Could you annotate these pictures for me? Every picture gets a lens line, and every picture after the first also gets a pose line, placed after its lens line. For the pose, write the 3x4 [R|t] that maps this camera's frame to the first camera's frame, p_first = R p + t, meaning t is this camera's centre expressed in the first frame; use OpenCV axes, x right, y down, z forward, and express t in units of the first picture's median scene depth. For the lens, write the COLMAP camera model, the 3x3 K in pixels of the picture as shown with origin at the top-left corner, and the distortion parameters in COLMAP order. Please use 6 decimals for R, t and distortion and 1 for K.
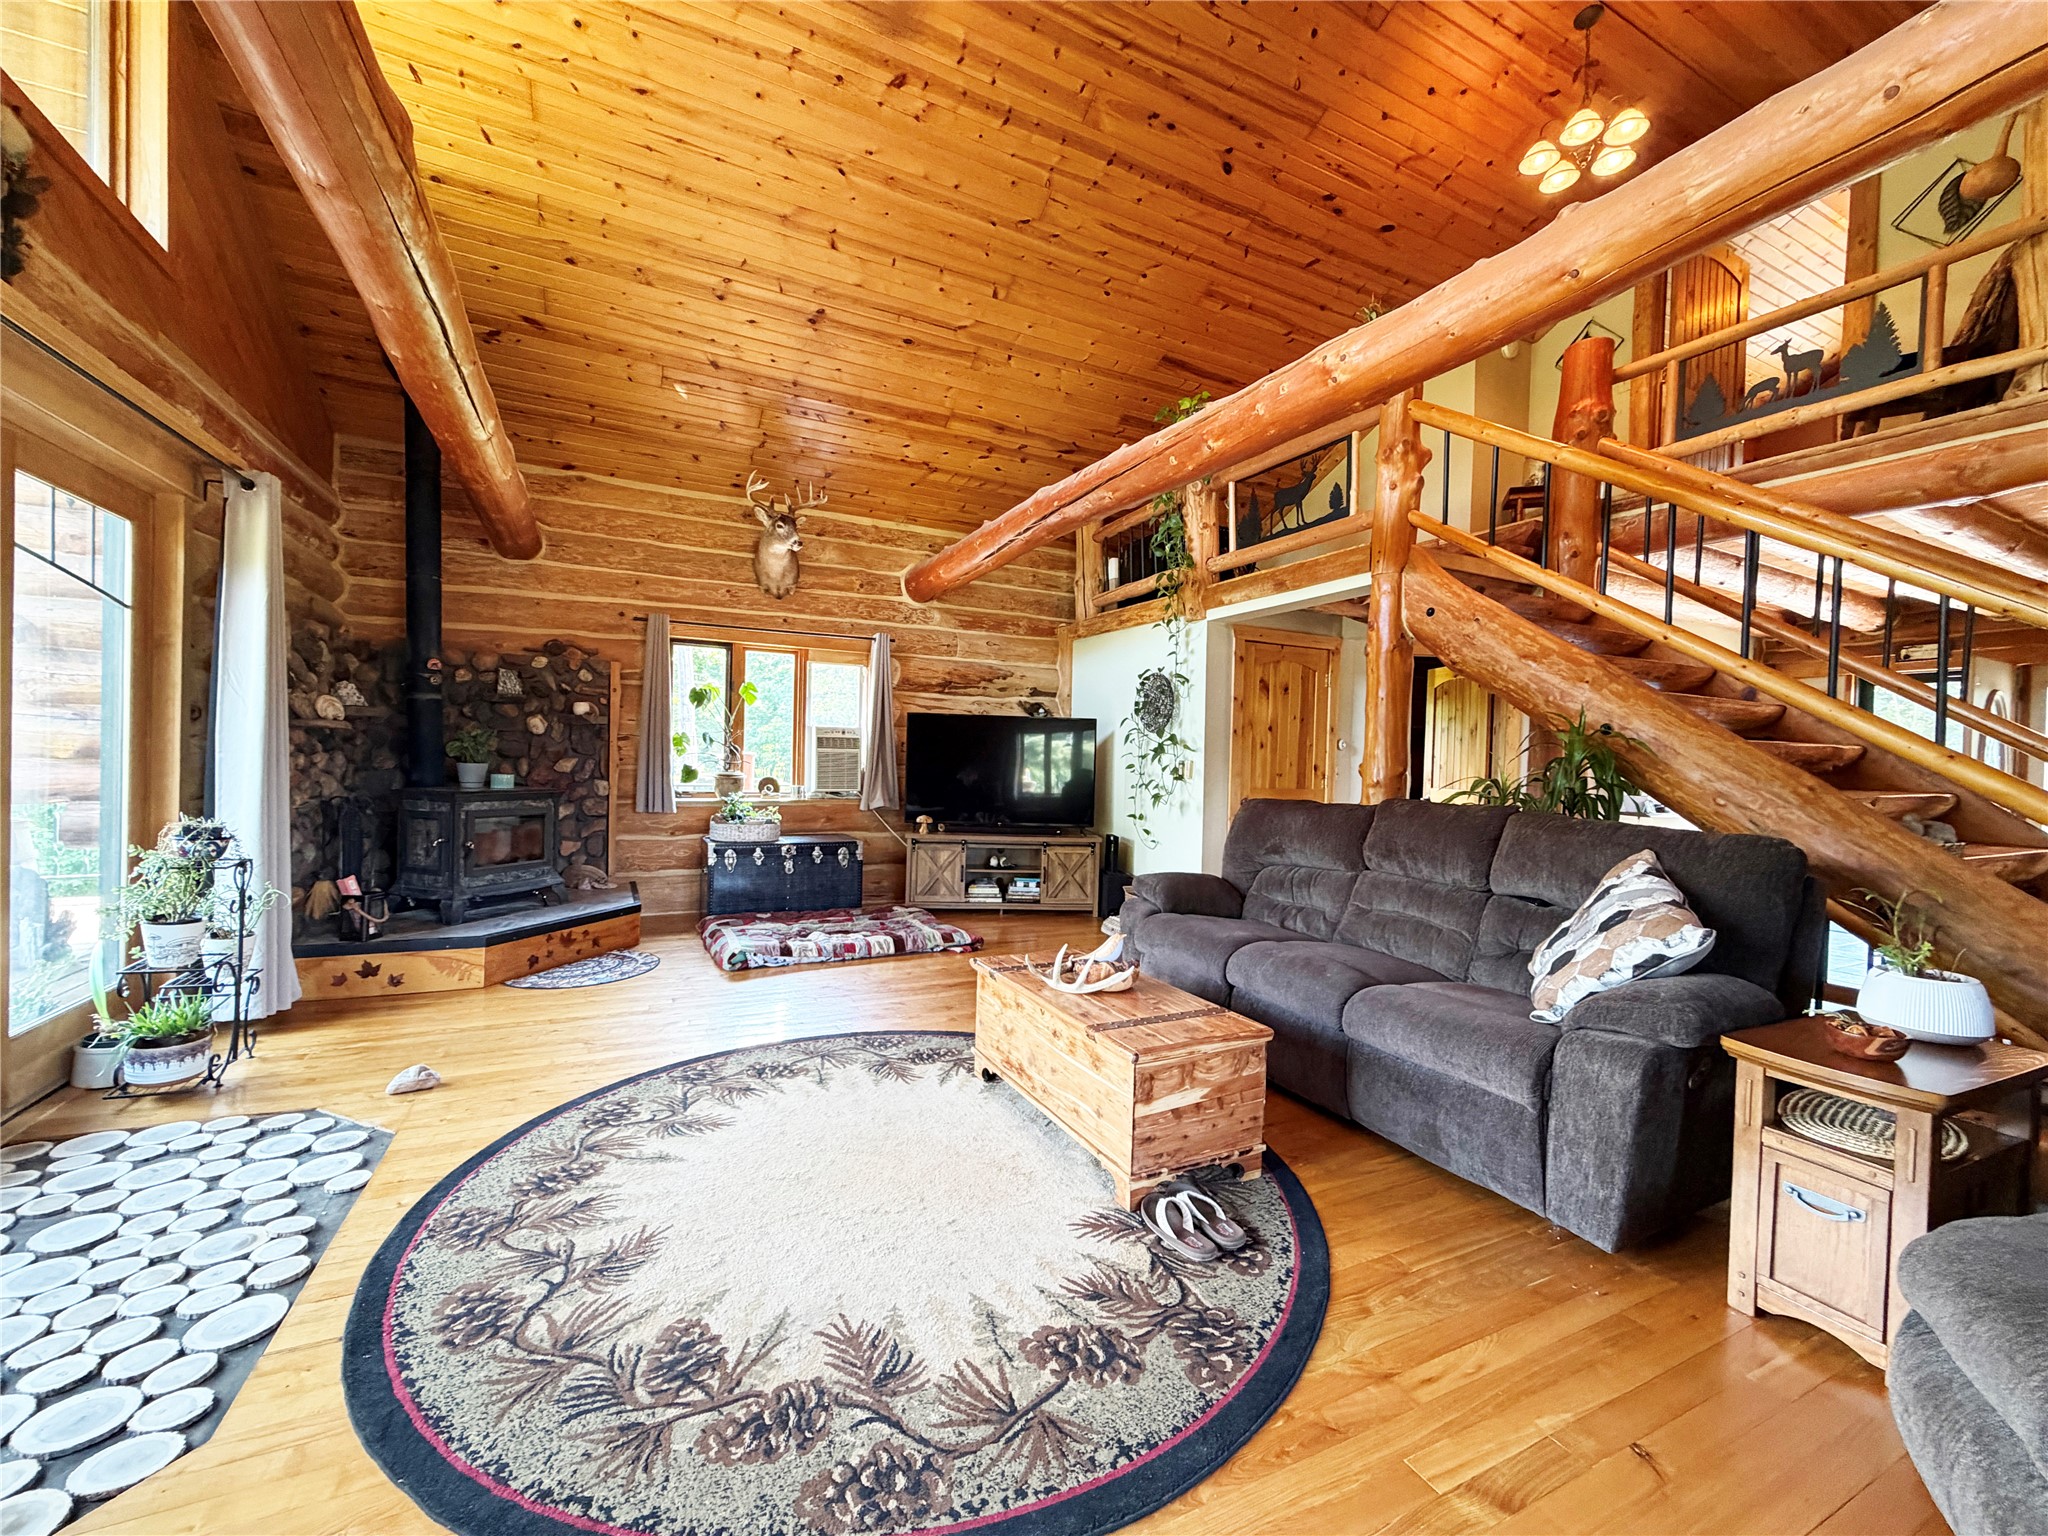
lens RADIAL K [[815.3, 0, 1020.1], [0, 815.3, 770.4], [0, 0, 1]] dist [0.000423, -0.000344]
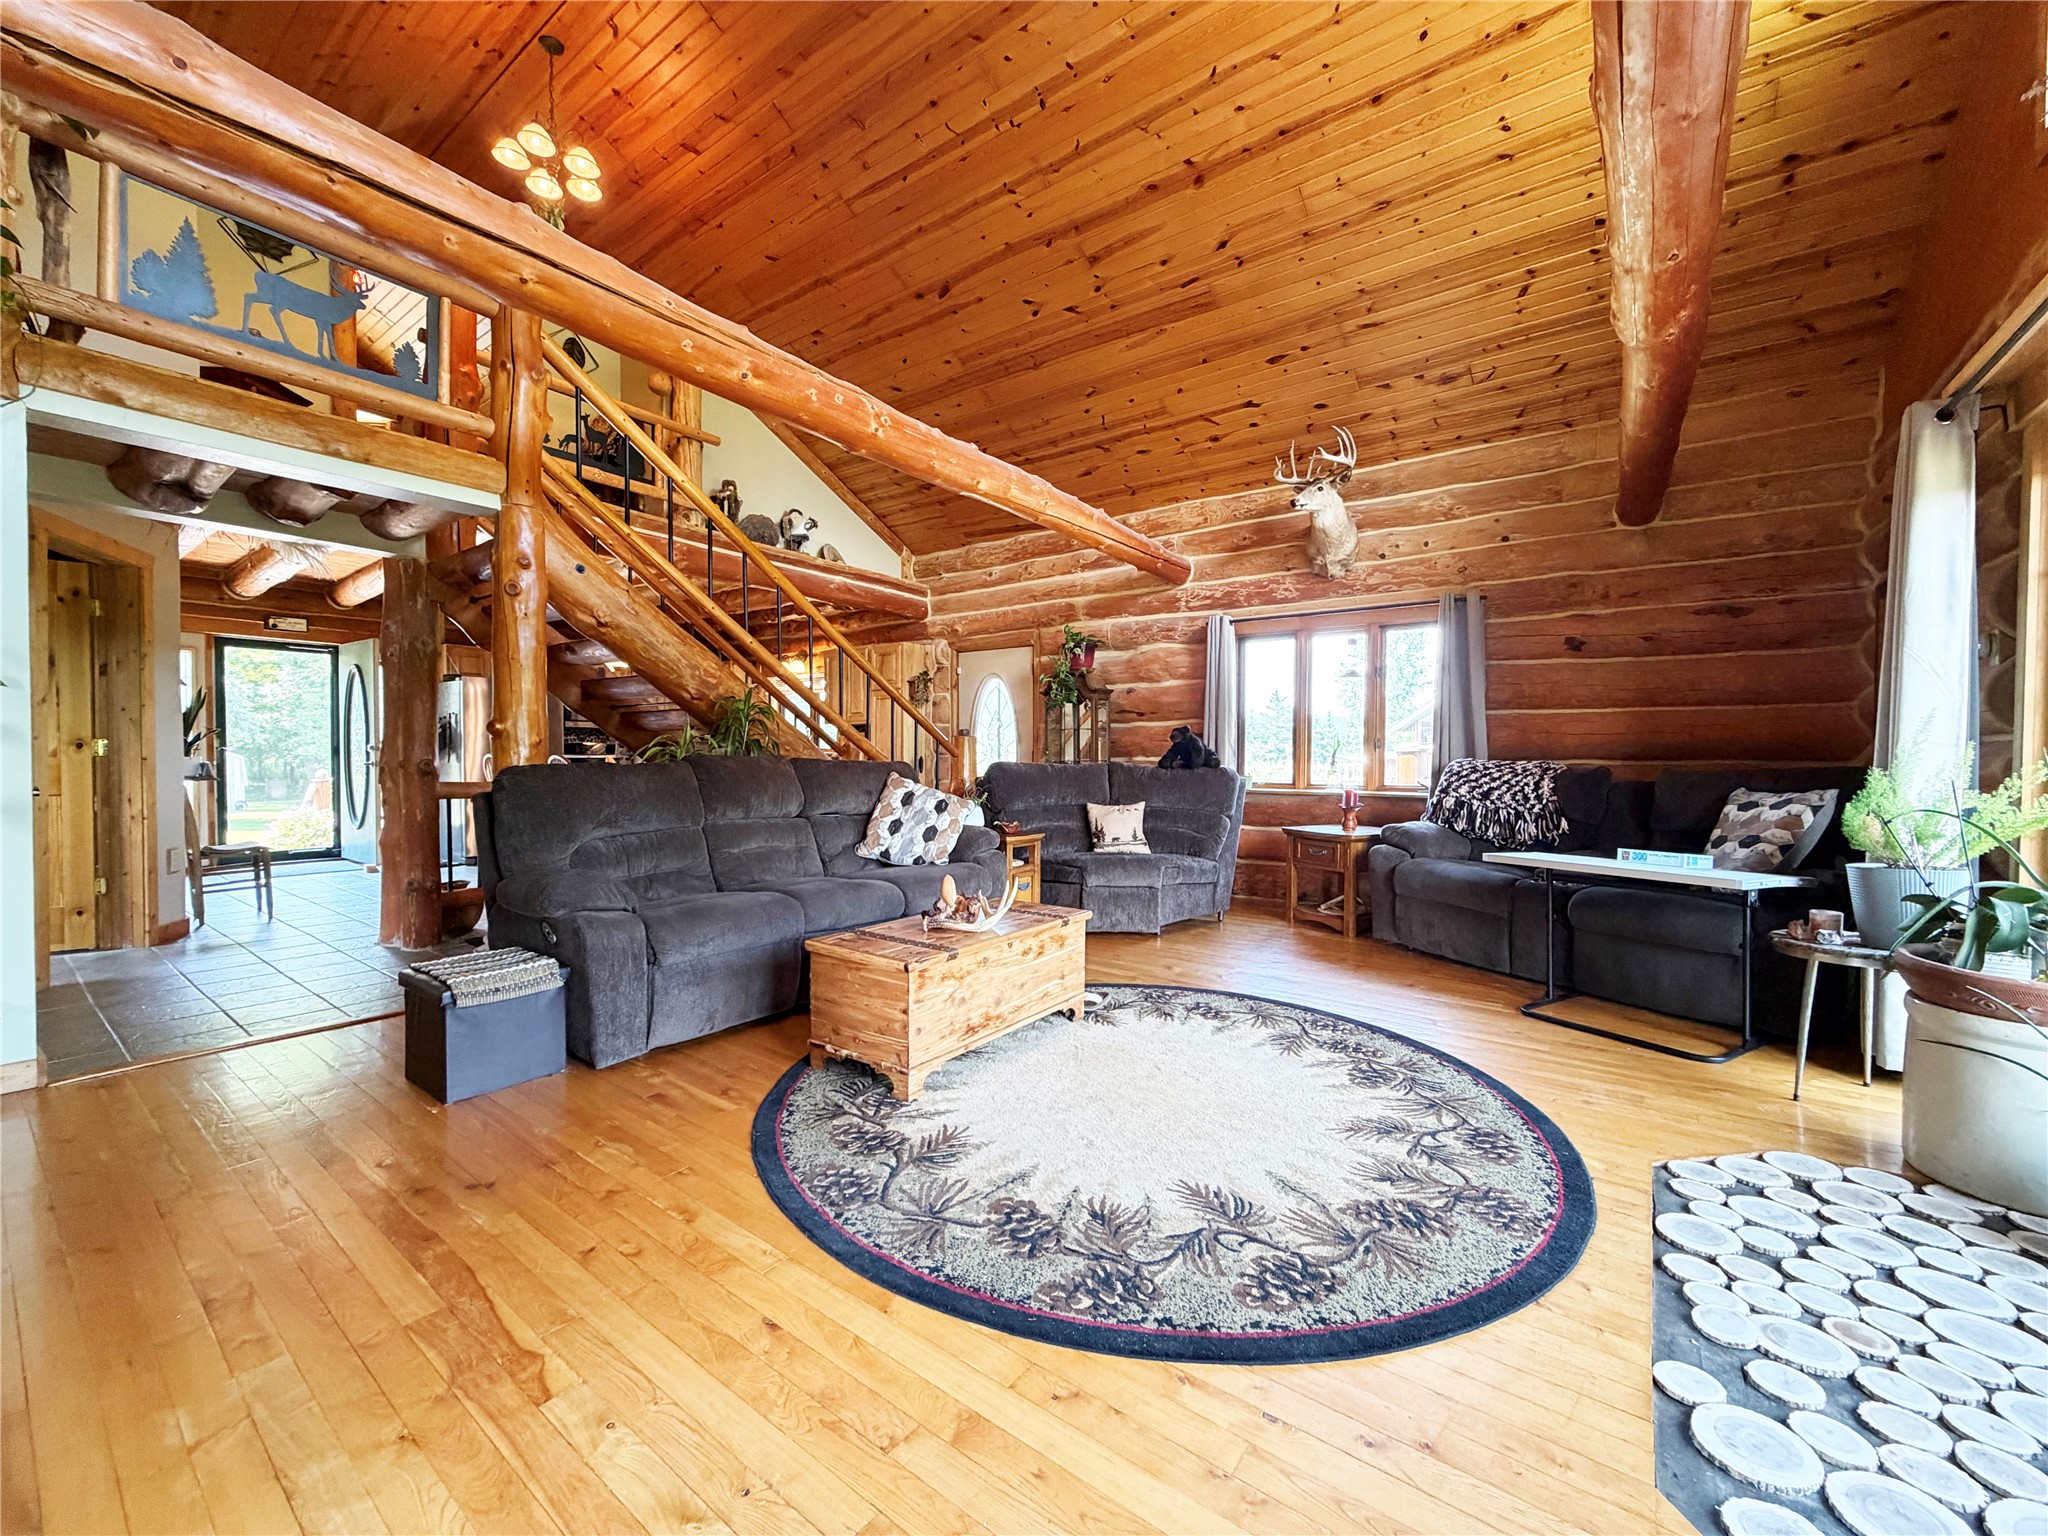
lens RADIAL K [[815.3, 0, 1019.8], [0, 815.3, 771.4], [0, 0, 1]] dist [0.000423, -0.000344]
pose [[-0.453286, -0.047262, 0.890111, -0.624589], [-0.003871, 0.998688, 0.051056, -0.000989], [-0.891357, 0.019697, -0.452874, 0.963212]]
